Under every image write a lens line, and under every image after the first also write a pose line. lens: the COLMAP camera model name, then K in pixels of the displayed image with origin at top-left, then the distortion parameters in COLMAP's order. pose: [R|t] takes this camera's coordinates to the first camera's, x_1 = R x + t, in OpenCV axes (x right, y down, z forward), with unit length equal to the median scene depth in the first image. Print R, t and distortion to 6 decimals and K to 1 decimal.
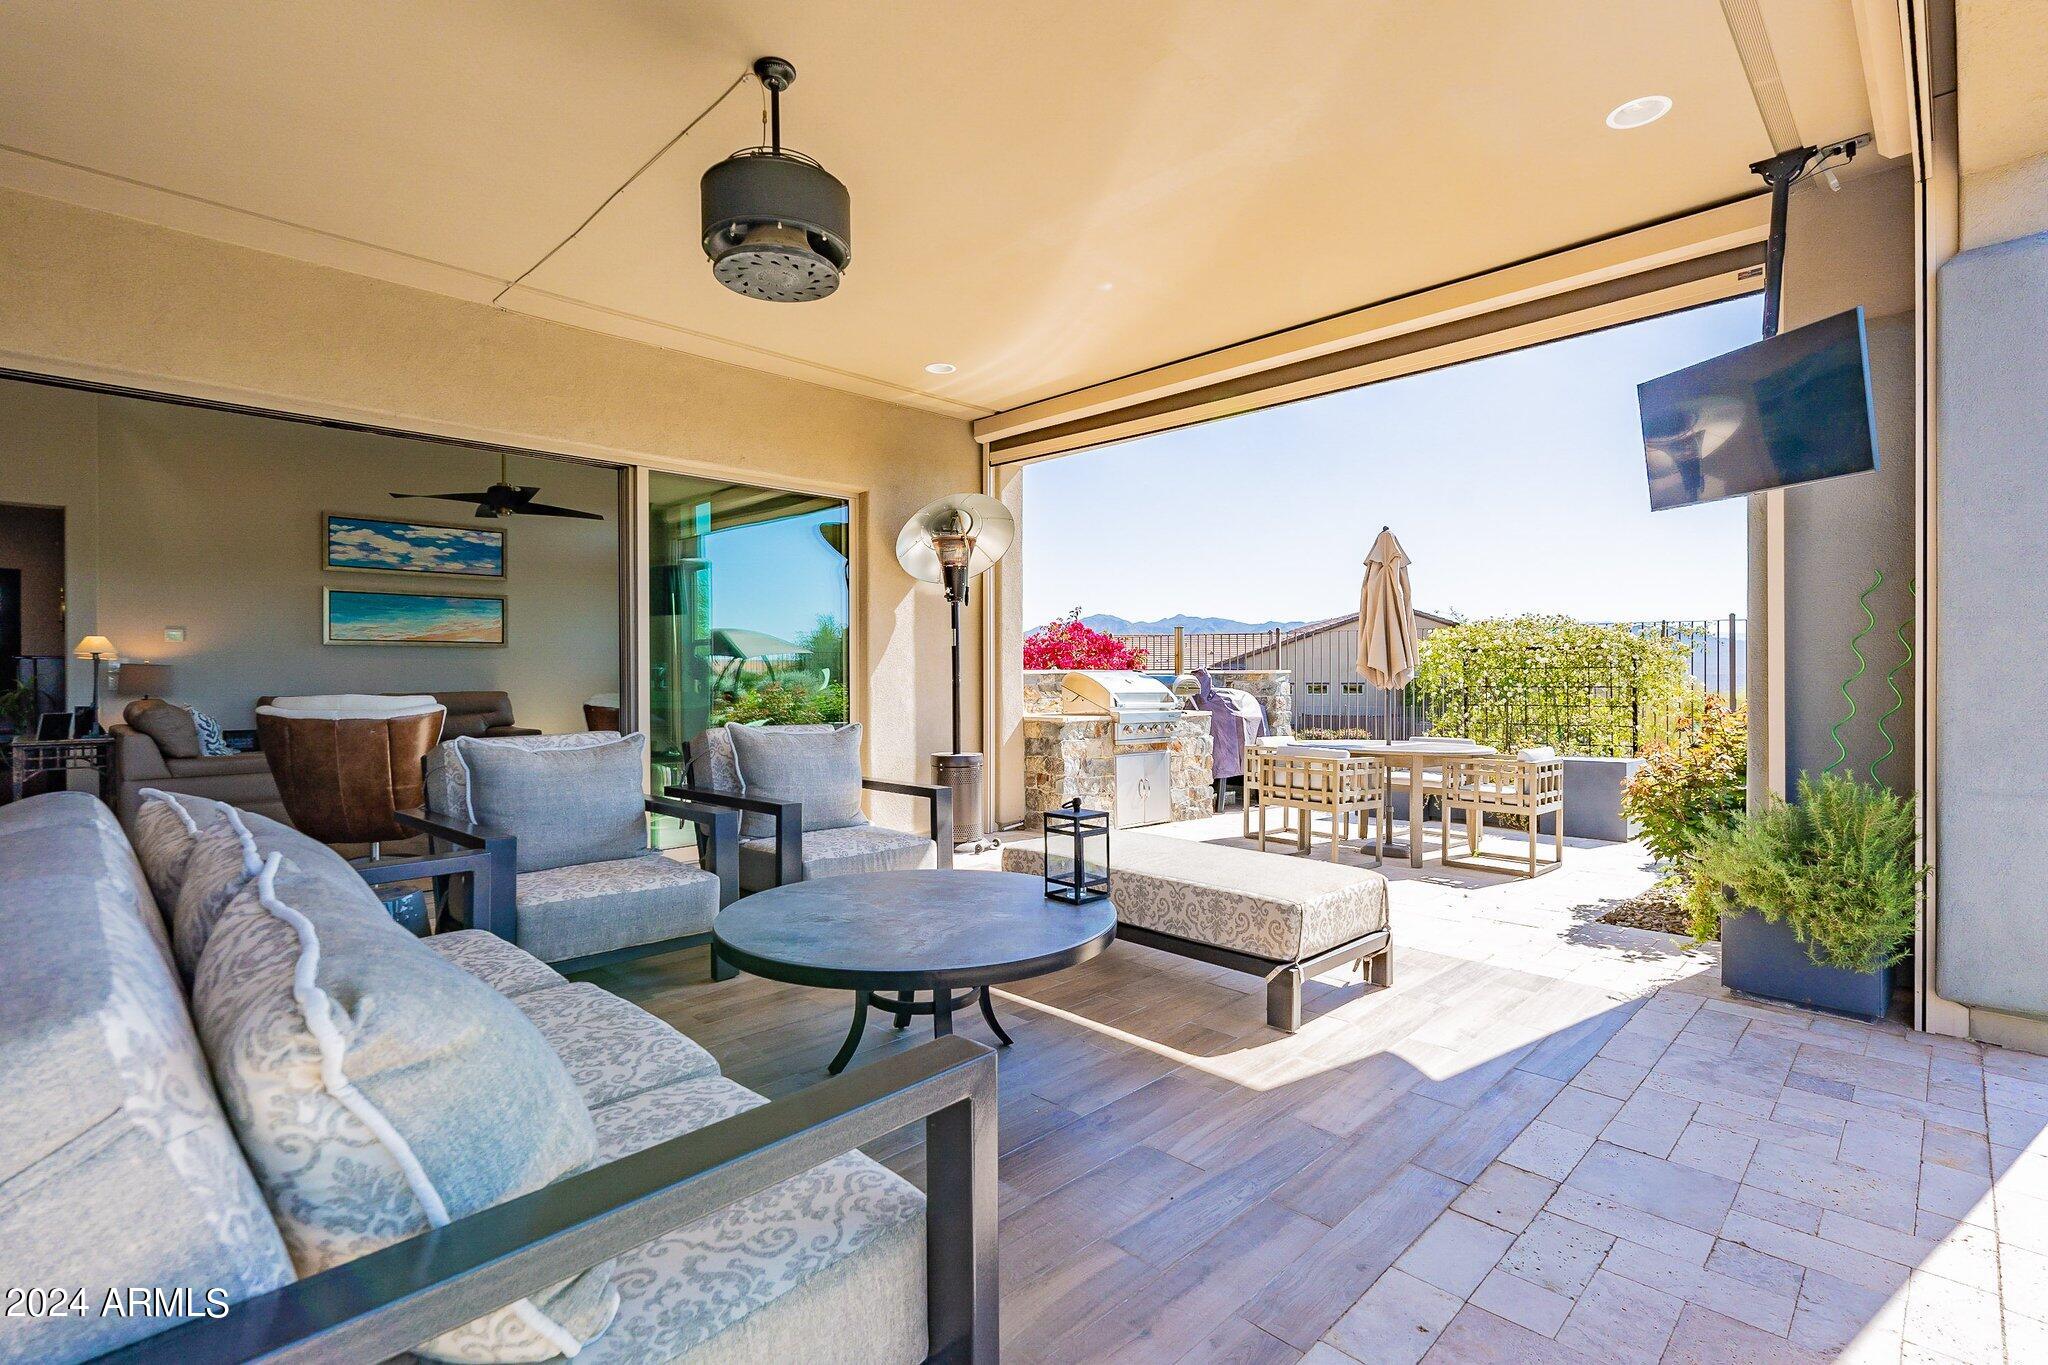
lens RADIAL K [[940.9, 0, 1020.4], [0, 940.9, 690.5], [0, 0, 1]] dist [-0.005355, -0.000799]
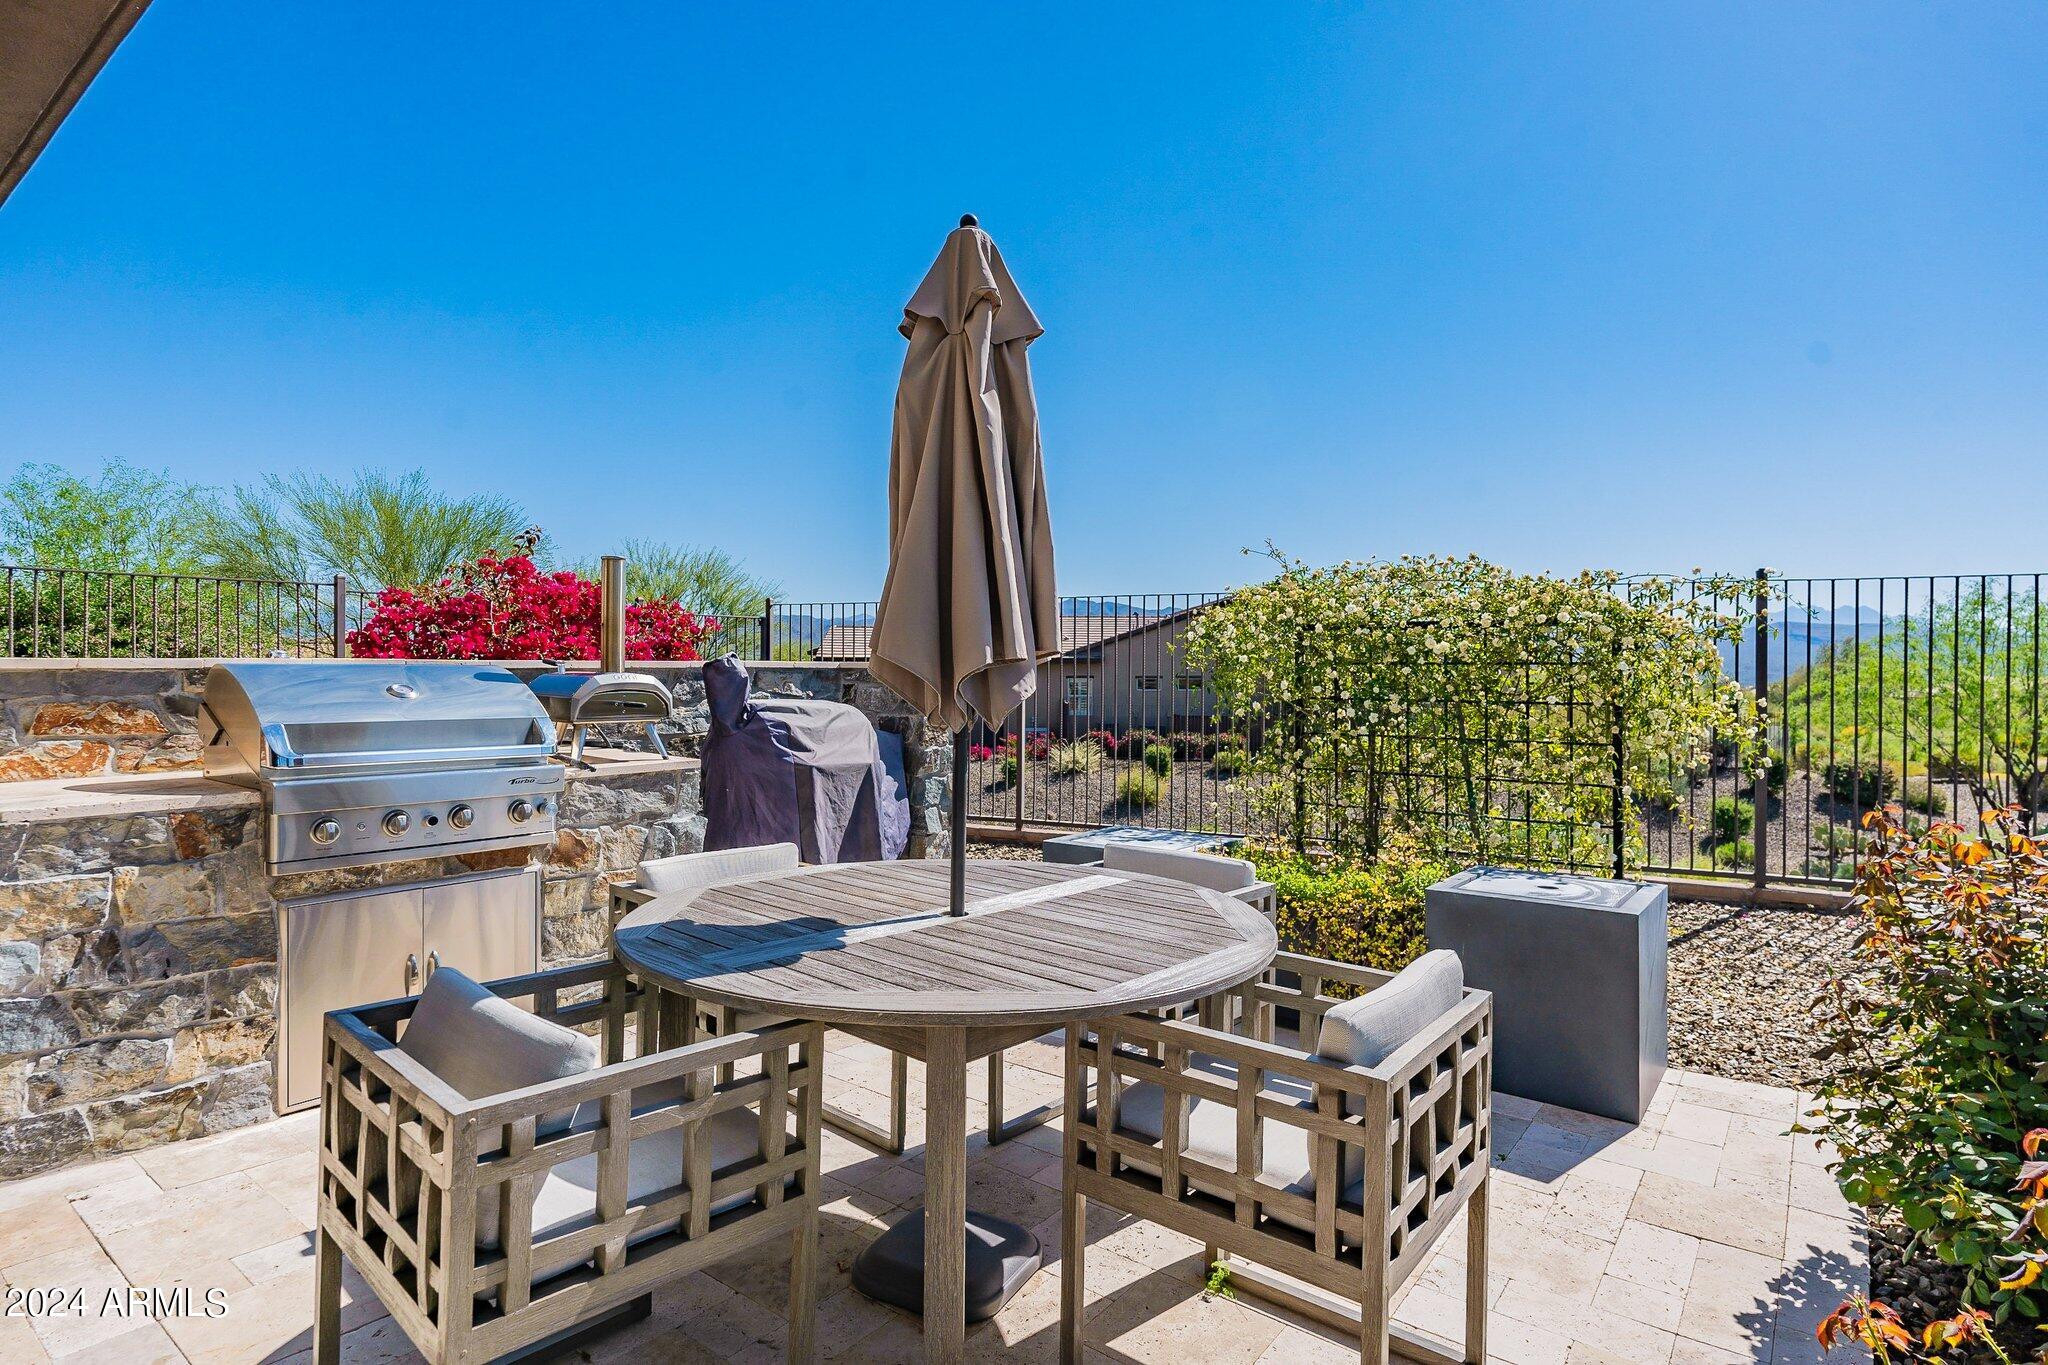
lens RADIAL K [[1065.6, 0, 1024.0], [0, 1065.6, 682.5], [0, 0, 1]] dist [-0.001372, -0.000018]
pose [[0.991415, 0.007451, 0.130539, 0.321094], [-0.007804, 0.999967, 0.002189, -0.015986], [-0.130518, -0.003188, 0.991441, 0.570239]]
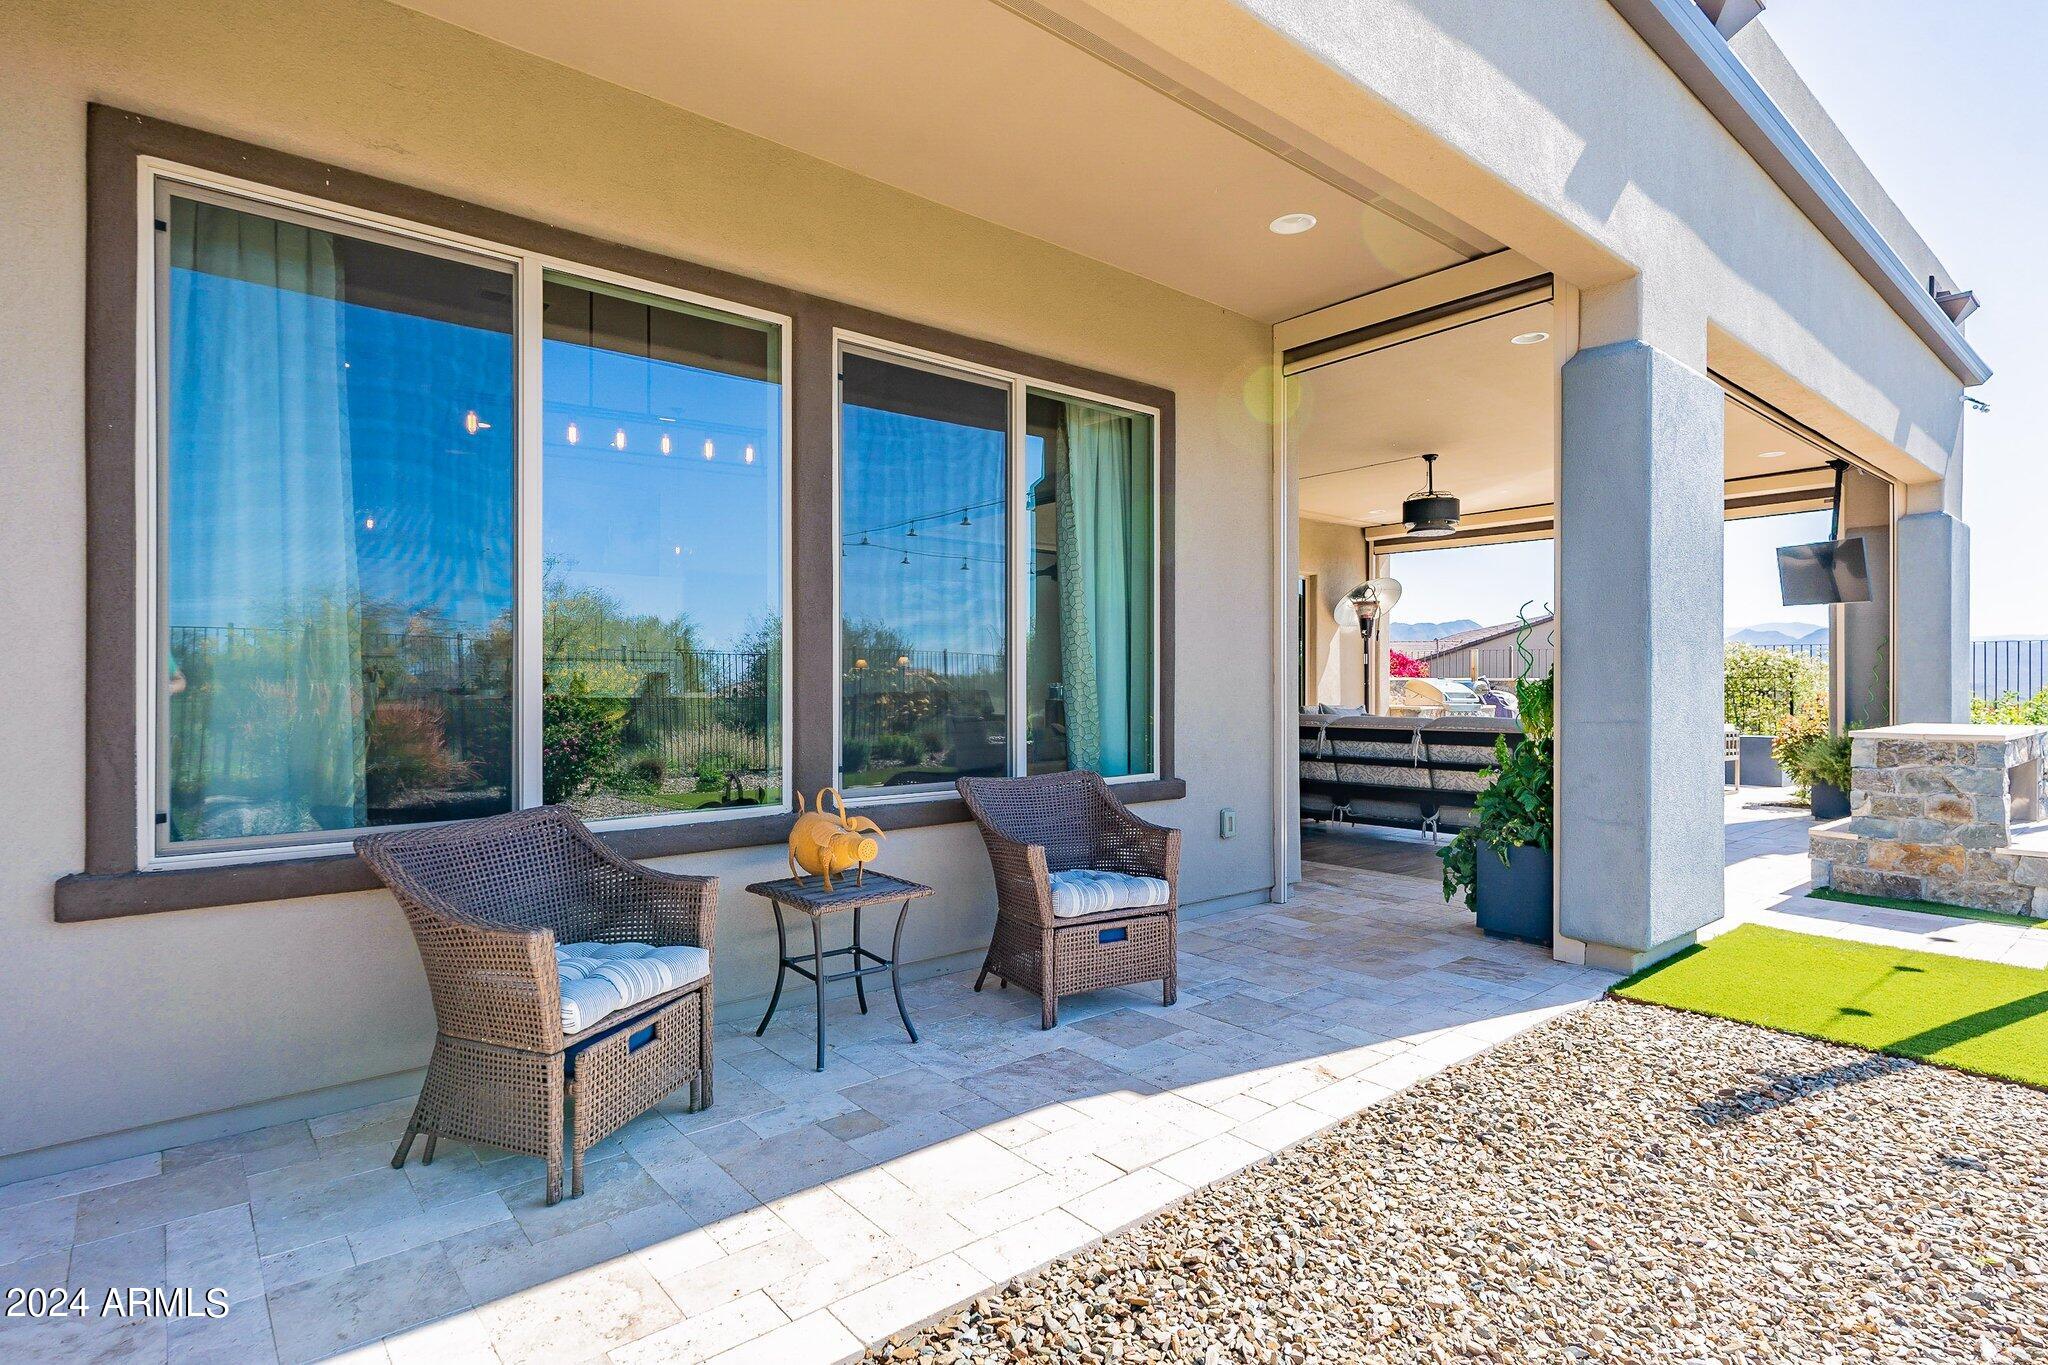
lens RADIAL K [[1030.5, 0, 1024.0], [0, 1030.5, 682.5], [0, 0, 1]] dist [0.000302, 0.000221]
pose [[0.996468, 0.004804, -0.083831, -0.442170], [-0.006043, 0.999876, -0.014535, 0.014899], [0.083751, 0.014991, 0.996374, -0.769236]]
